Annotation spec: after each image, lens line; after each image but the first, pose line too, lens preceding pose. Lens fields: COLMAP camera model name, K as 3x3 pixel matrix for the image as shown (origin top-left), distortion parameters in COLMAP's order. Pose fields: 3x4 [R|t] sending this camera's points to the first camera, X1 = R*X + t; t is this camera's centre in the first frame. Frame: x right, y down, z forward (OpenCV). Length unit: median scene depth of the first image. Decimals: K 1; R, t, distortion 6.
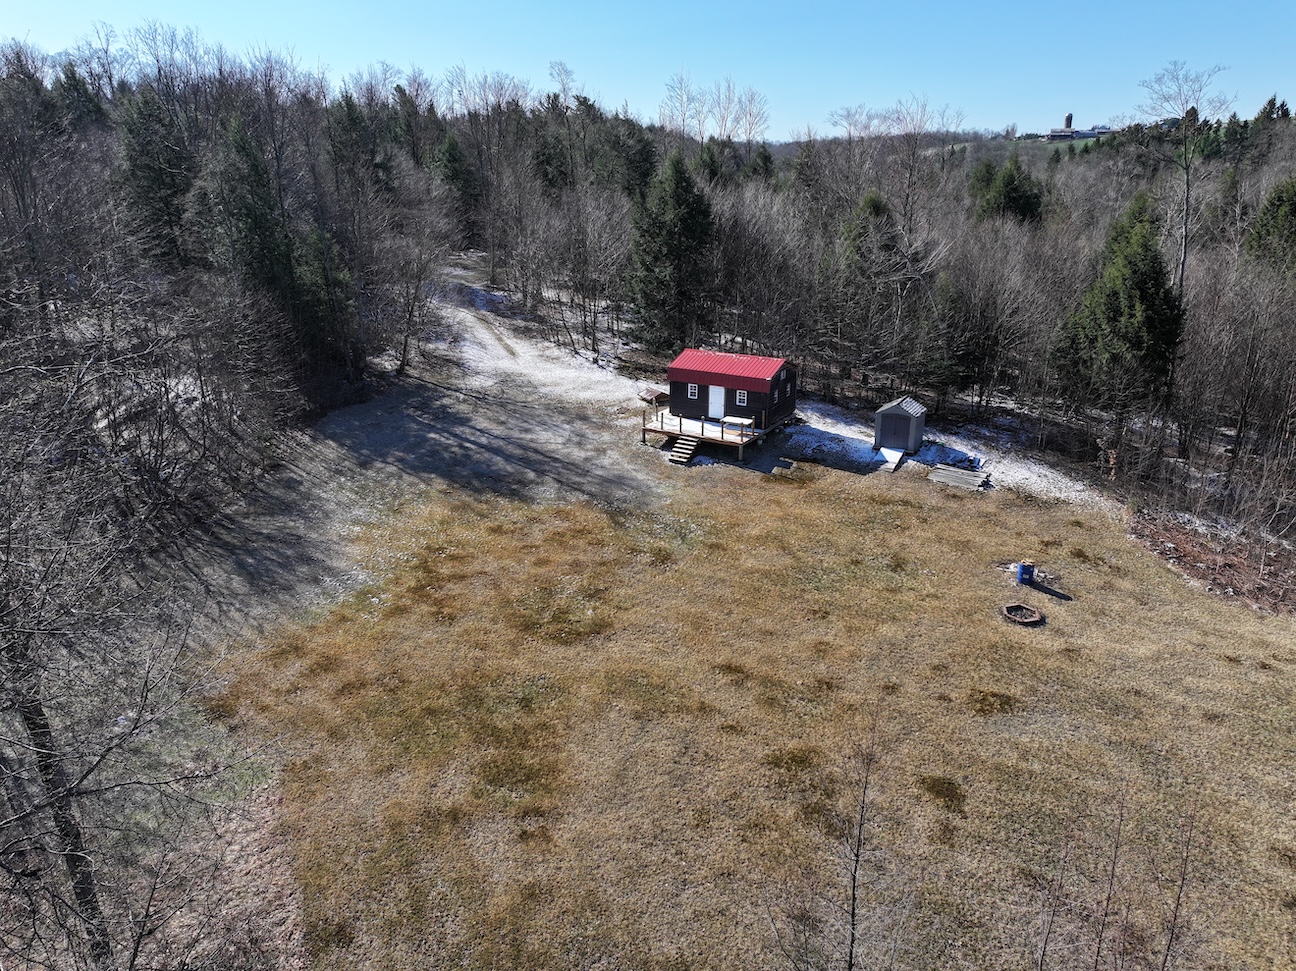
lens RADIAL K [[895.1, 0, 648.0], [0, 895.1, 485.5], [0, 0, 1]] dist [0.000845, -0.000243]
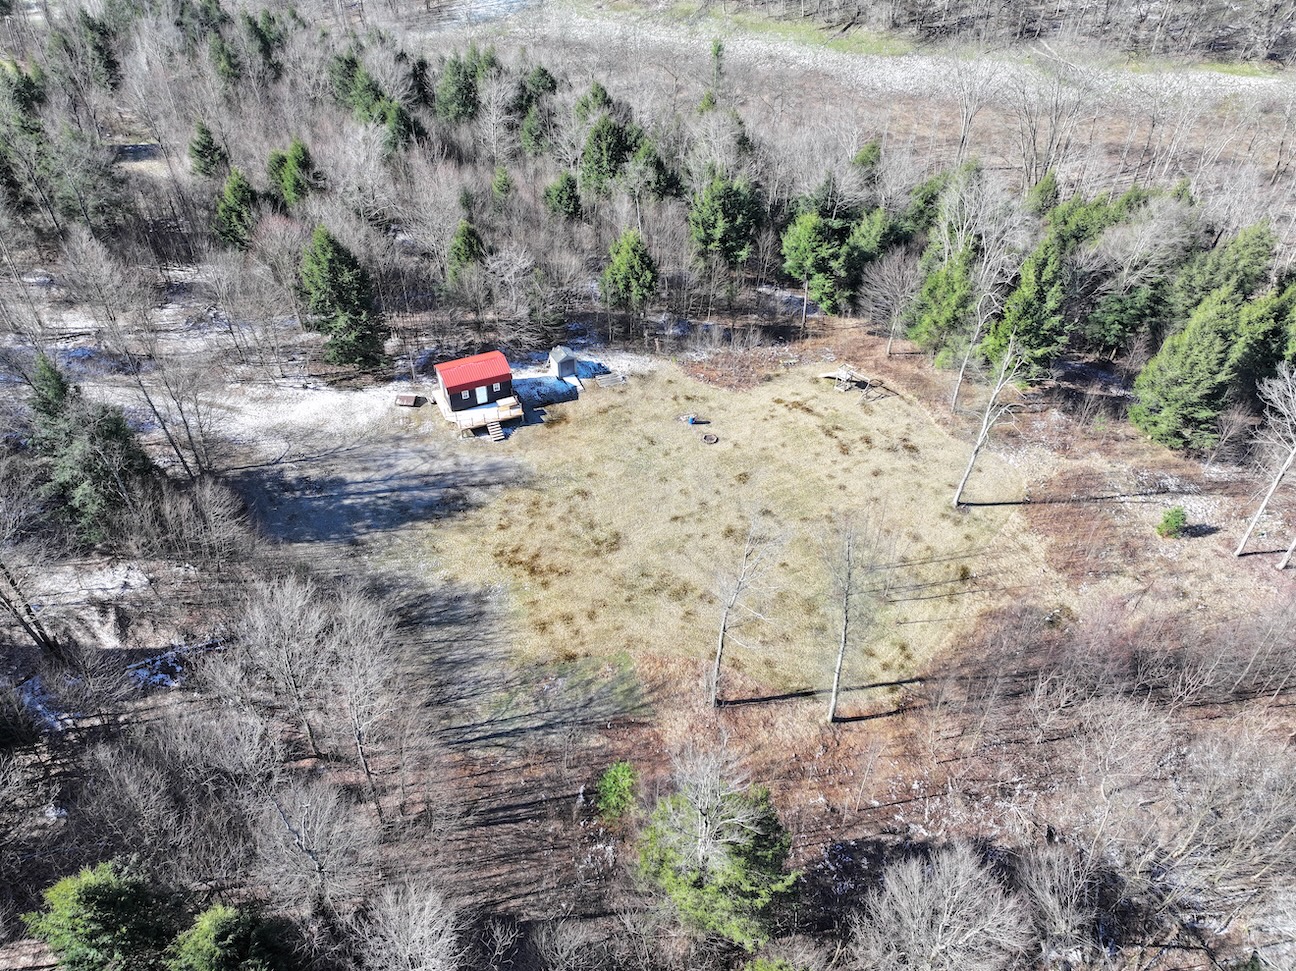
lens RADIAL K [[895.1, 0, 648.0], [0, 895.1, 485.5], [0, 0, 1]] dist [0.000845, -0.000243]
pose [[0.566538, -0.529628, 0.631291, -0.969849], [0.275720, 0.843777, 0.460455, -0.687486], [-0.776539, -0.086806, 0.624061, -0.338106]]
